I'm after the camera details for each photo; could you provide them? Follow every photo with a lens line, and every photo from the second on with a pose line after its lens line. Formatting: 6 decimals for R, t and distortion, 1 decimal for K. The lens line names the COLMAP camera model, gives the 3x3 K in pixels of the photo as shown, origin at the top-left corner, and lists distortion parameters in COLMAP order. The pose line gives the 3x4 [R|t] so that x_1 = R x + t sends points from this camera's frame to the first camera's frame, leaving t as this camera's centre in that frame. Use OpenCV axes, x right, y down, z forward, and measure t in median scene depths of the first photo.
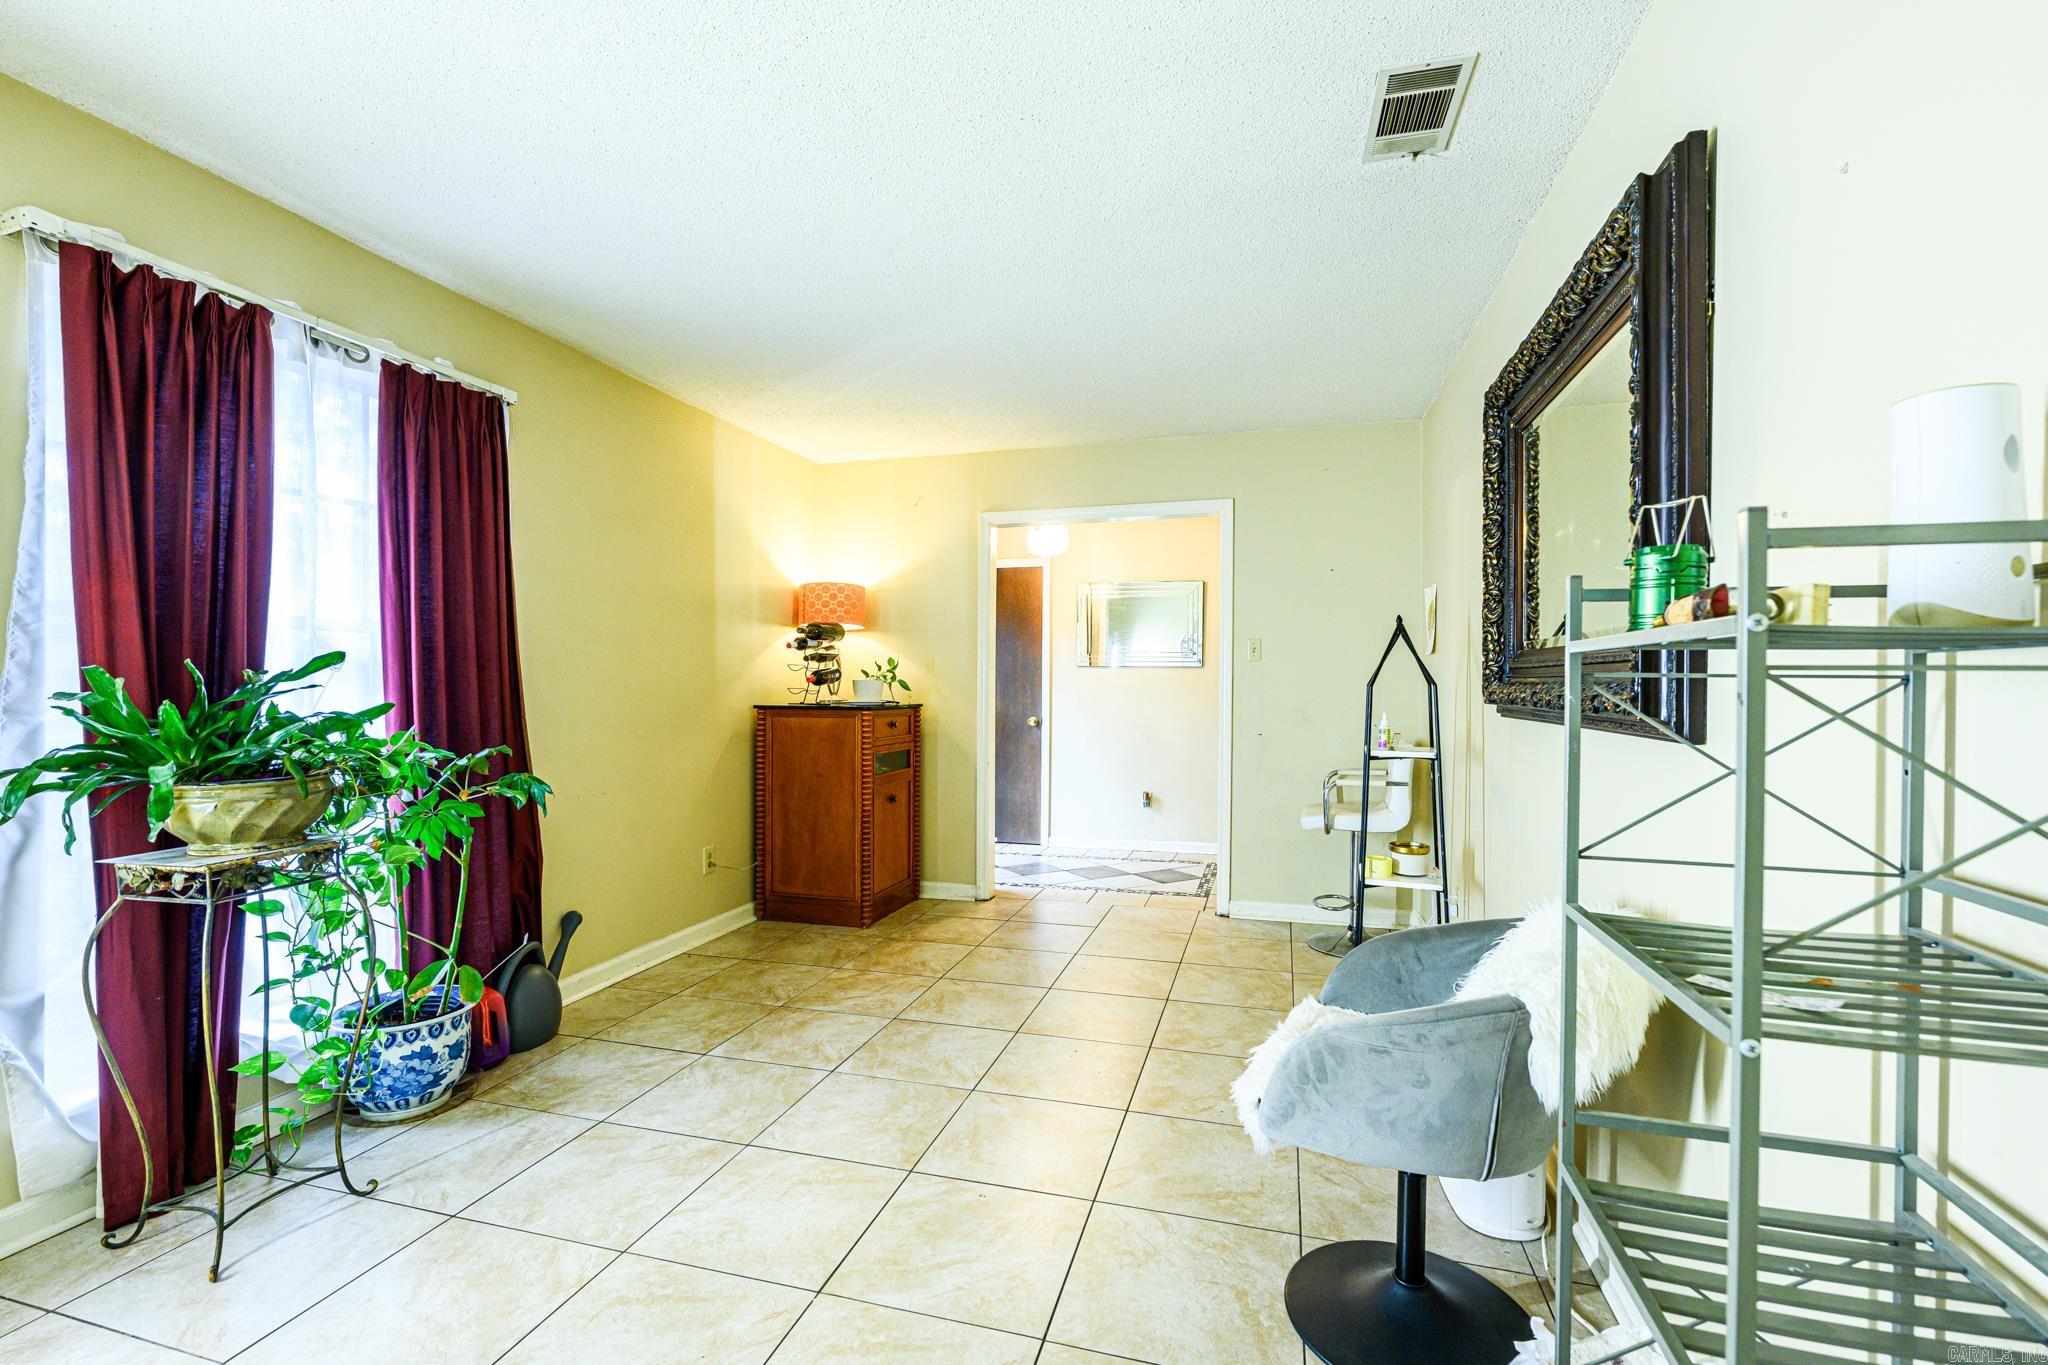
lens RADIAL K [[898.9, 0, 1029.2], [0, 898.9, 690.4], [0, 0, 1]] dist [-0.002897, 0.000238]
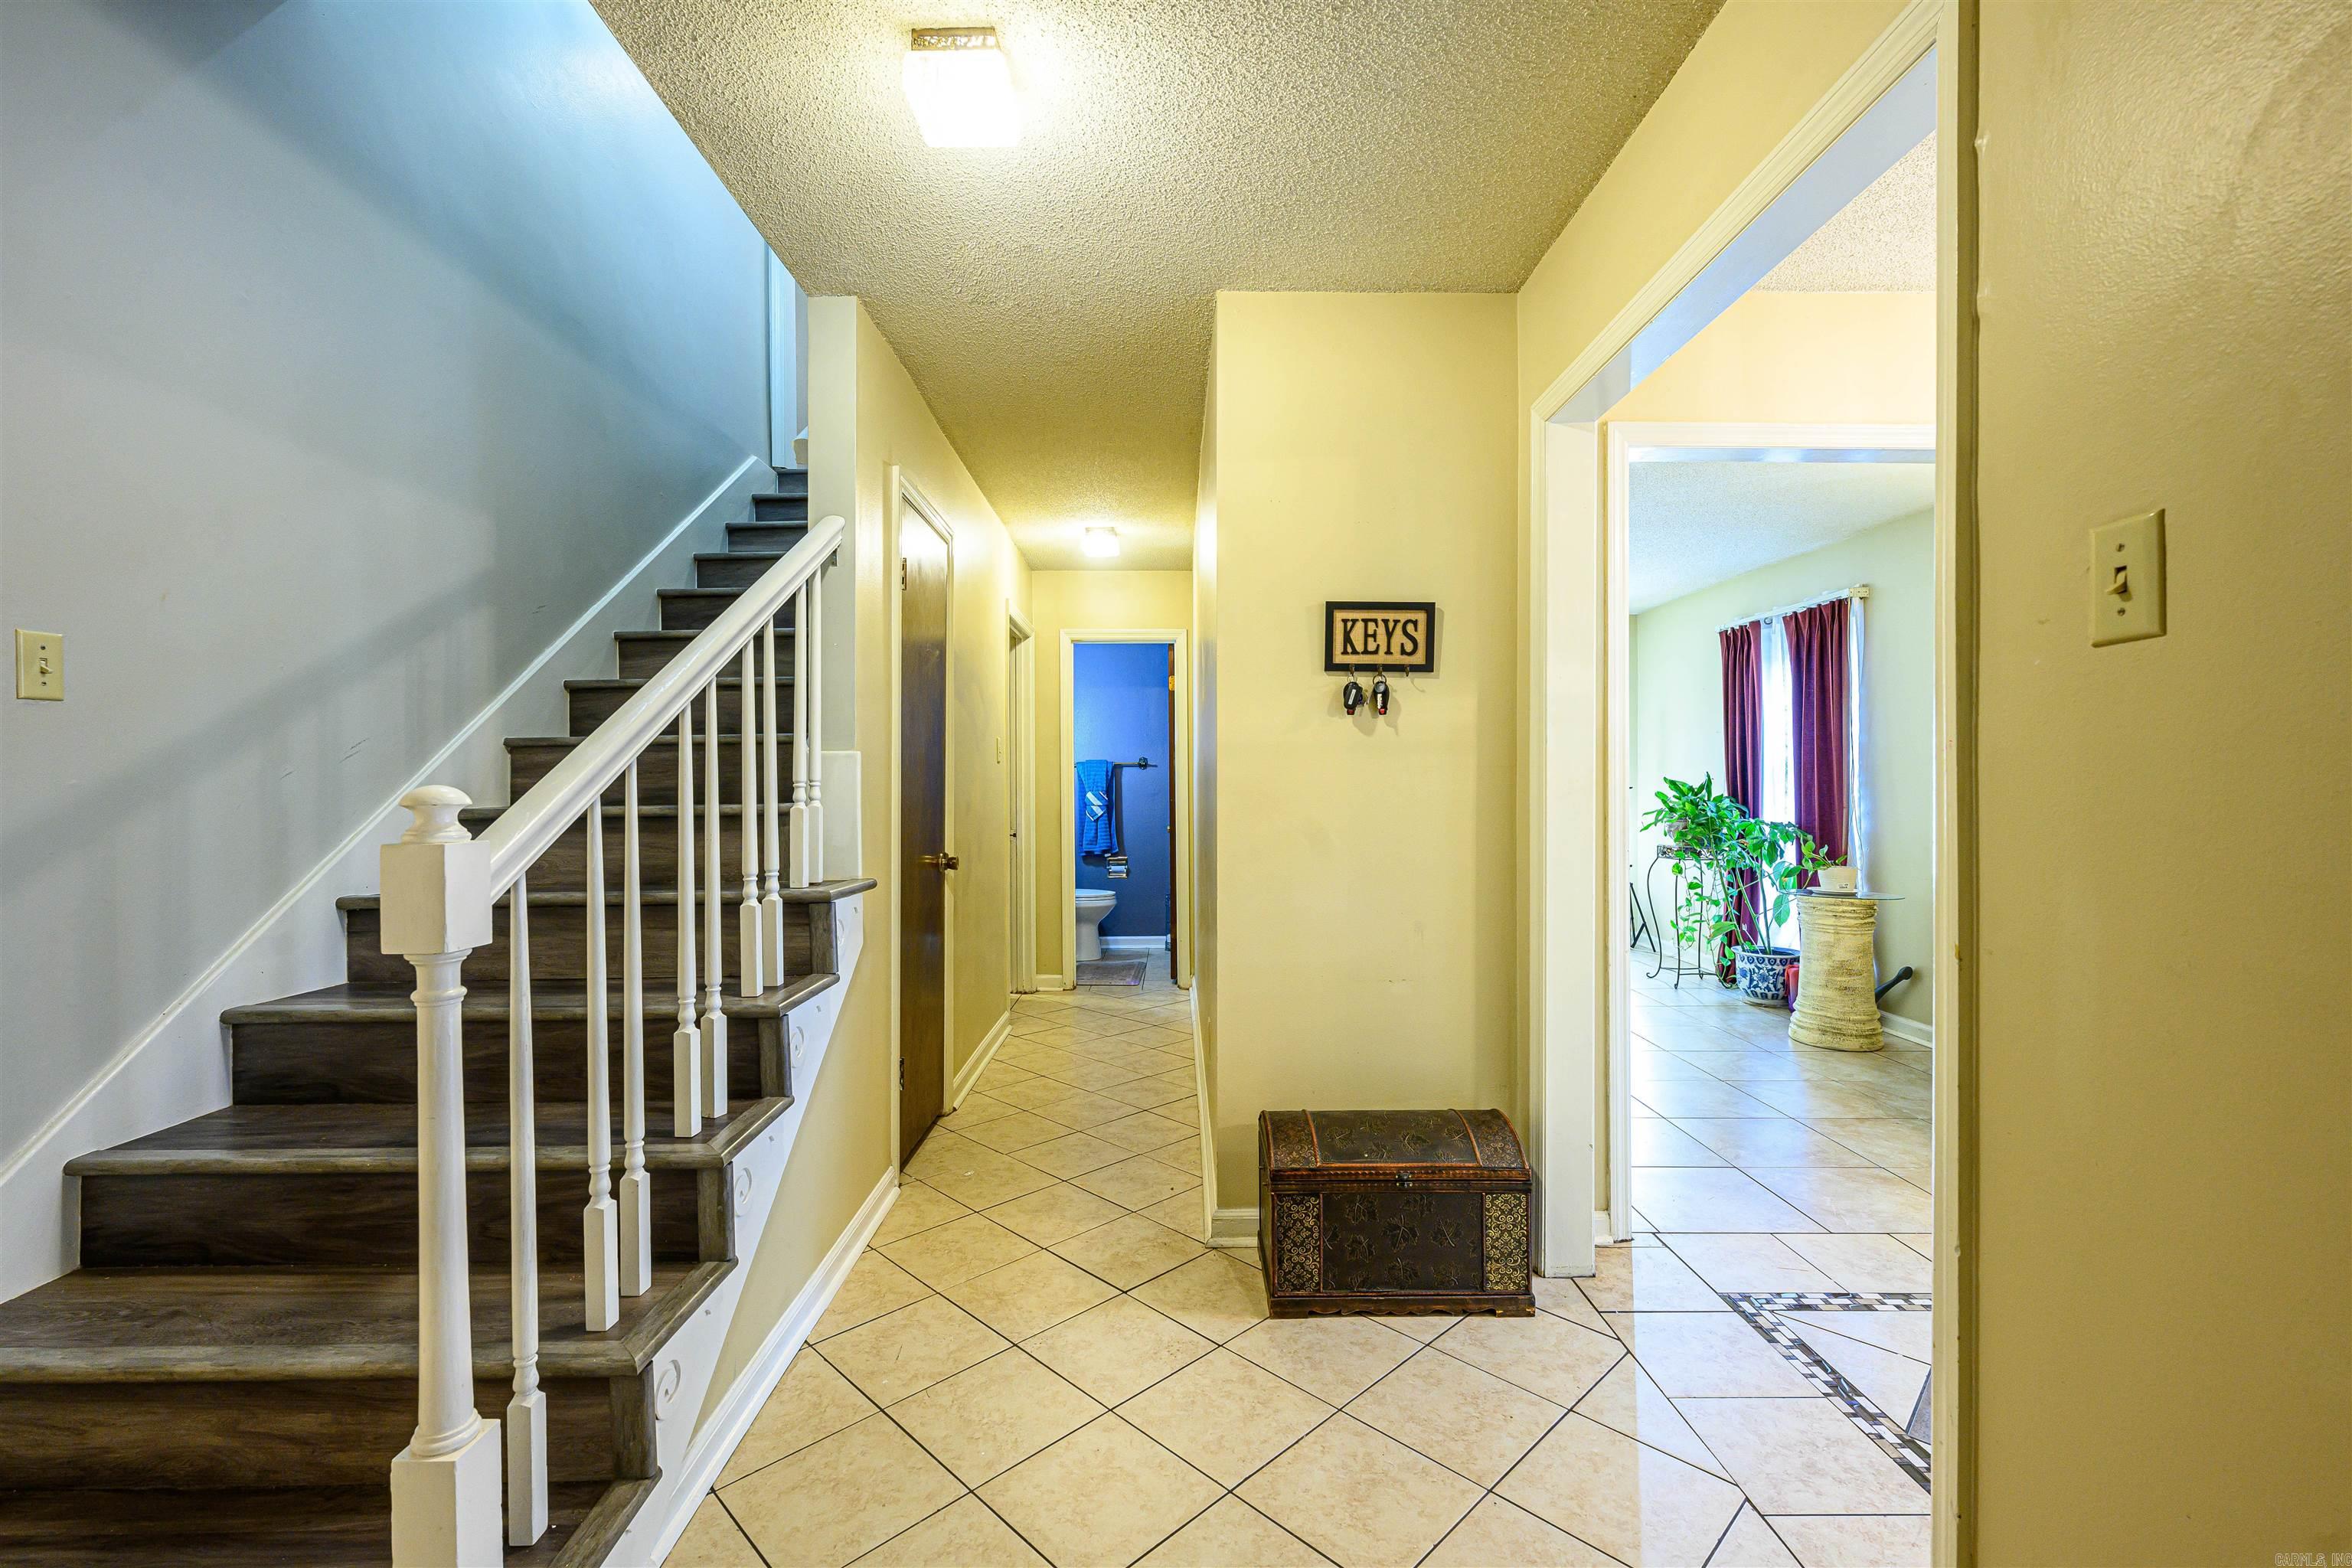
lens RADIAL K [[982.5, 0, 1192.4], [0, 982.5, 793.8], [0, 0, 1]] dist [-0.010249, -0.000005]
pose [[-0.958973, 0.006202, -0.283428, 1.117559], [0.001482, 0.999857, 0.016862, -0.025459], [0.283492, 0.015750, -0.958845, 2.707671]]
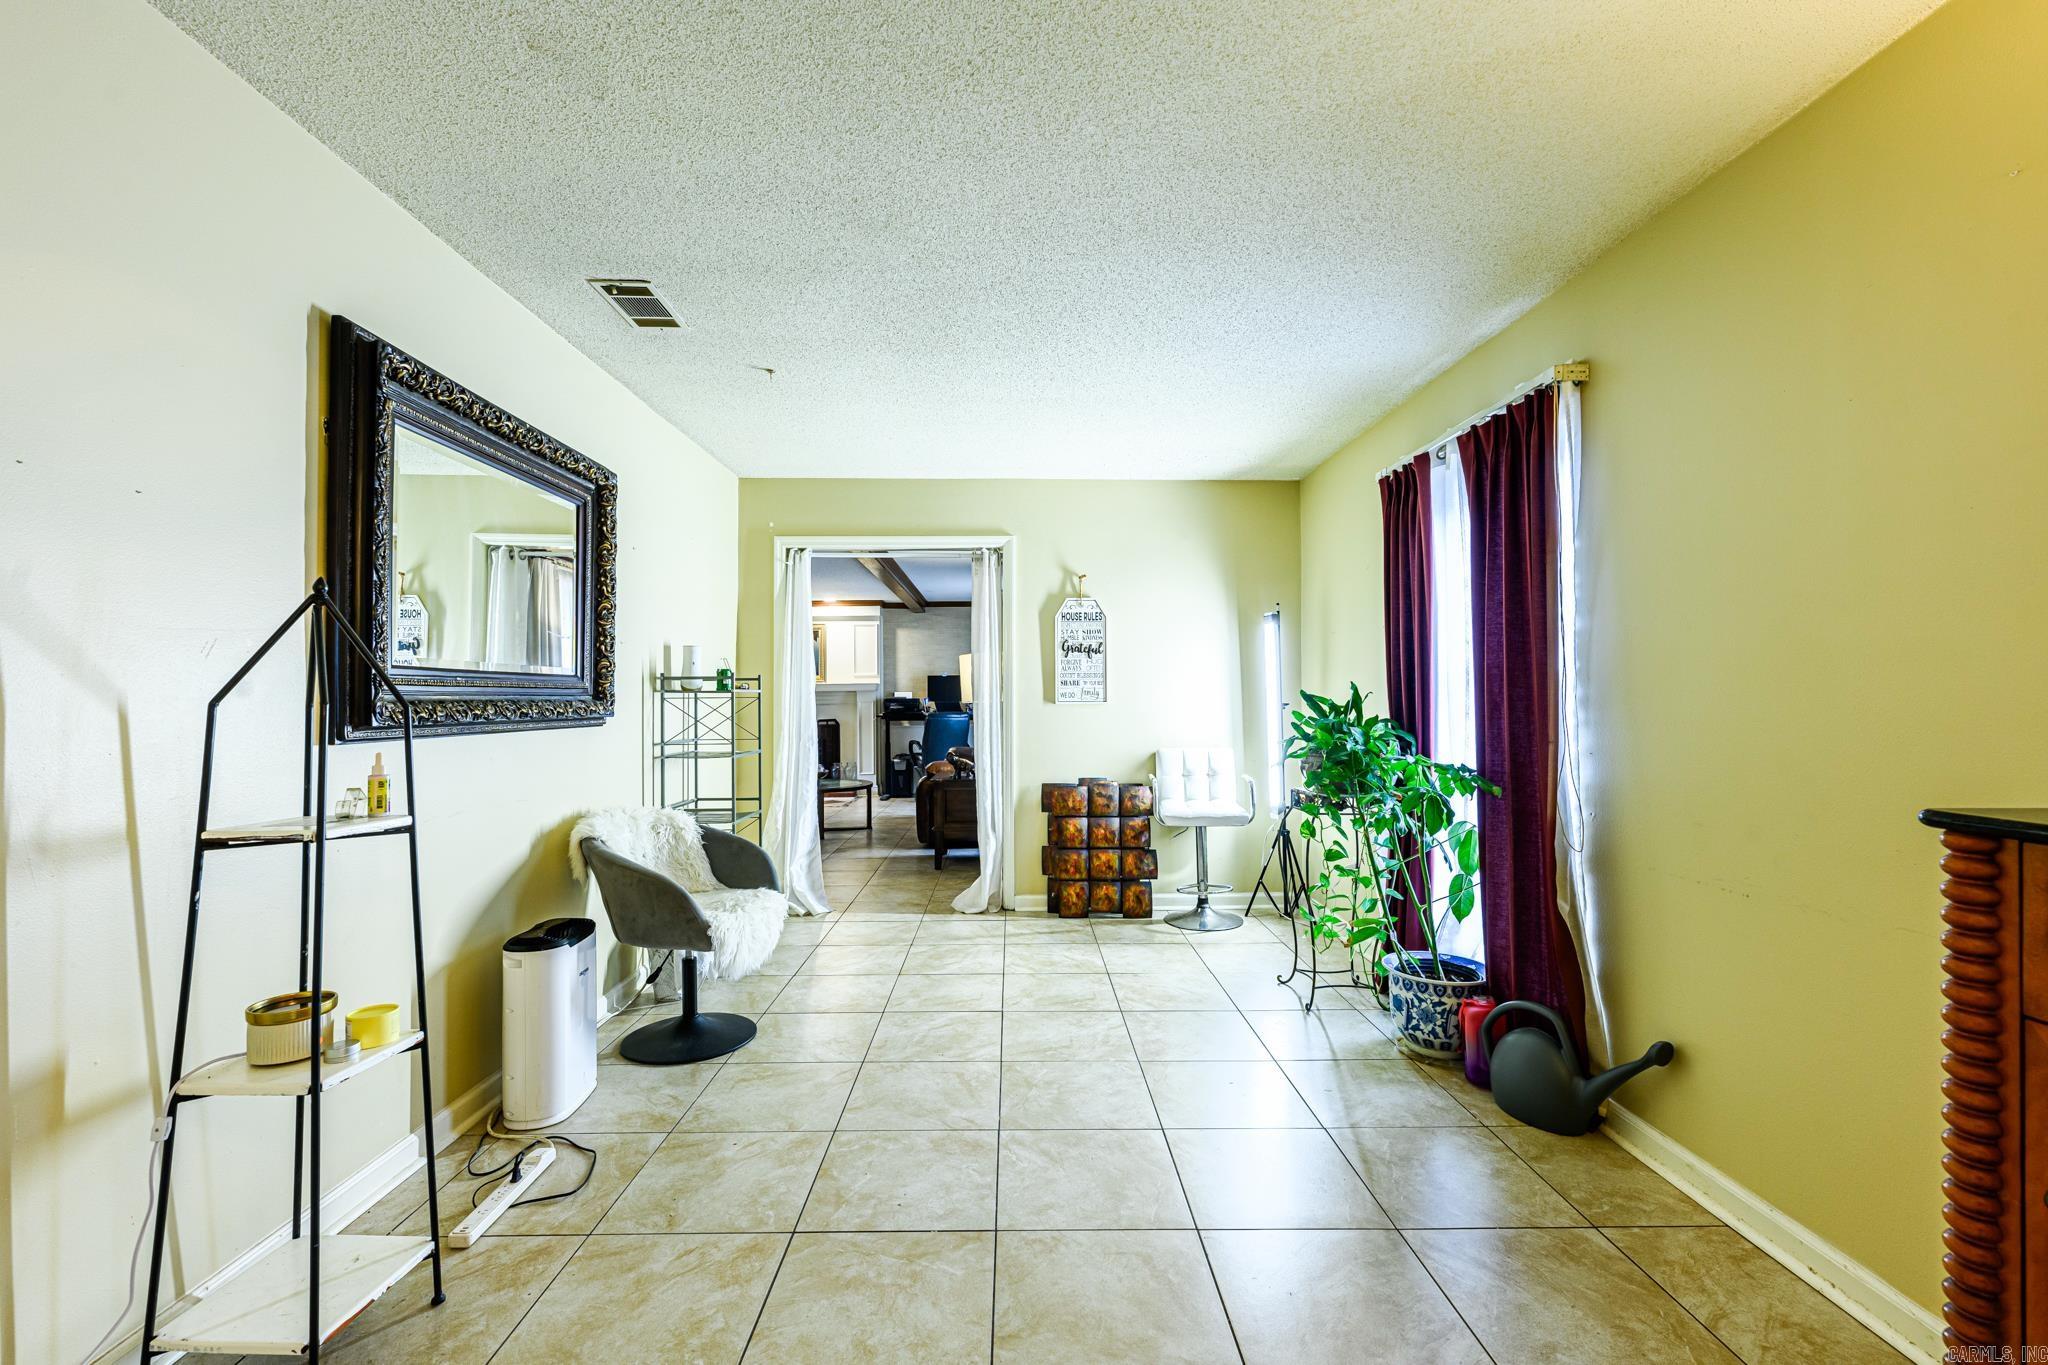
lens RADIAL K [[855.5, 0, 1026.4], [0, 855.5, 685.9], [0, 0, 1]] dist [-0.010249, -0.000005]
pose [[-0.957240, -0.004761, -0.289257, 0.181437], [-0.003468, 0.999982, -0.004983, -0.022309], [0.289276, -0.003767, -0.957238, 1.972366]]
